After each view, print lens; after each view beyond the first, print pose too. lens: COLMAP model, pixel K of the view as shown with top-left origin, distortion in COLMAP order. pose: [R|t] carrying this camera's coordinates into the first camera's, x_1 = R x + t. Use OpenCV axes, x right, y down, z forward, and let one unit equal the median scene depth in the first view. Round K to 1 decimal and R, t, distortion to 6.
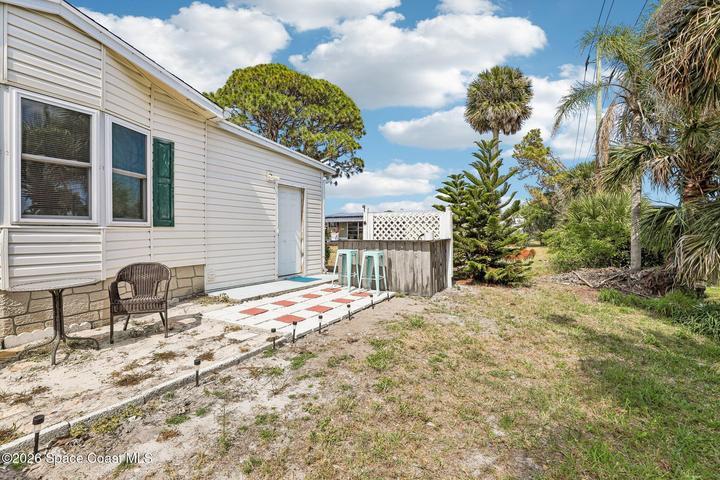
lens RADIAL K [[336.1, 0, 357.5], [0, 336.1, 236.0], [0, 0, 1]] dist [-0.028758, 0.003788]
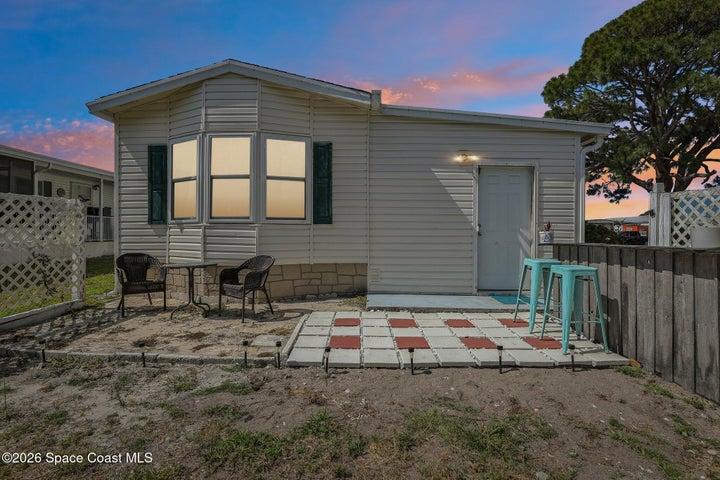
lens RADIAL K [[336.1, 0, 358.3], [0, 336.1, 238.0], [0, 0, 1]] dist [-0.028758, 0.003788]
pose [[0.464652, 0.014990, -0.885367, 0.421811], [-0.016774, 0.999826, 0.008124, 0.005418], [0.885335, 0.011077, 0.464822, 0.589441]]
